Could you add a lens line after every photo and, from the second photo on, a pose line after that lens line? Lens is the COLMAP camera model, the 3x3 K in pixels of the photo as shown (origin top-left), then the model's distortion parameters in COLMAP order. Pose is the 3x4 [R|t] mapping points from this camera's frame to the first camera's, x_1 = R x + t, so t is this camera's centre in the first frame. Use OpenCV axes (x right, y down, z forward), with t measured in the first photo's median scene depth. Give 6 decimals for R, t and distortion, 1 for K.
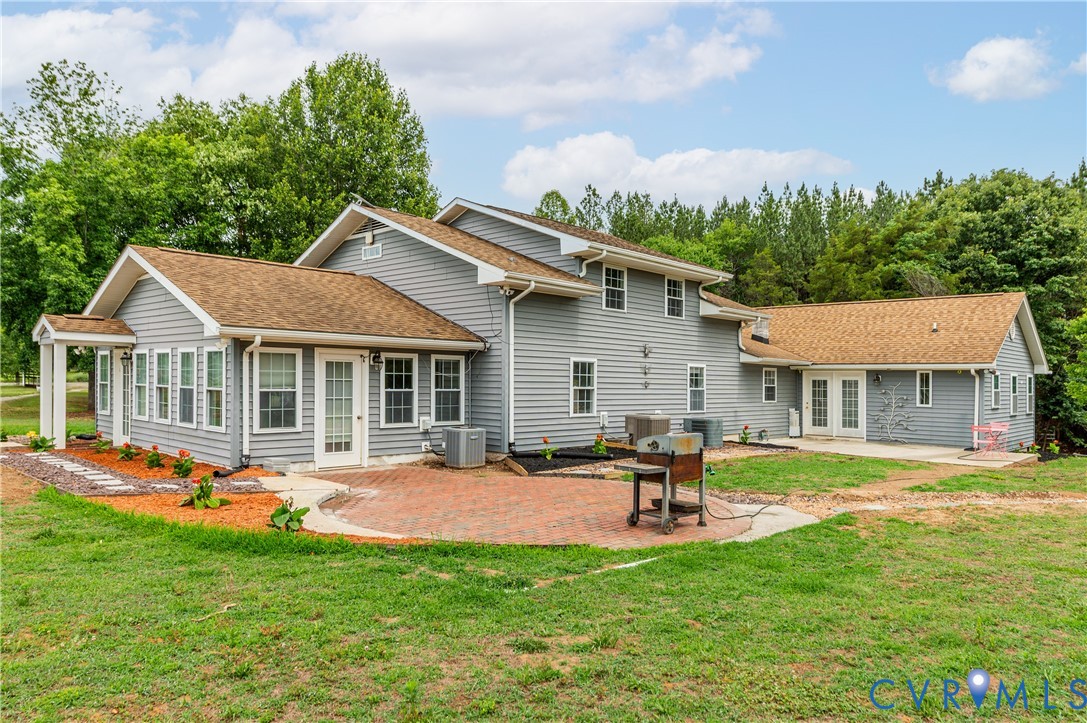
lens RADIAL K [[729.4, 0, 543.5], [0, 729.4, 361.5], [0, 0, 1]] dist [-0.003269, -0.000654]
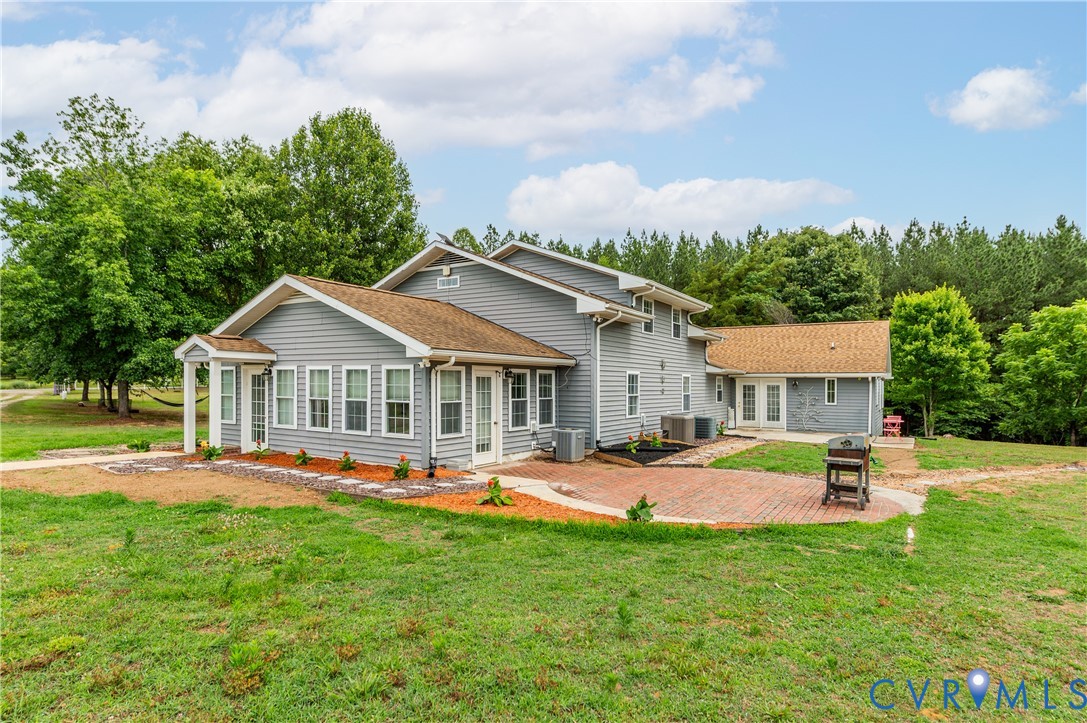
lens RADIAL K [[595.4, 0, 522.9], [0, 595.4, 366.5], [0, 0, 1]] dist [0.001855, -0.001607]
pose [[0.983237, -0.002189, 0.182320, -0.283481], [0.002292, 0.999997, -0.000351, -0.011579], [-0.182318, 0.000763, 0.983239, 0.019136]]
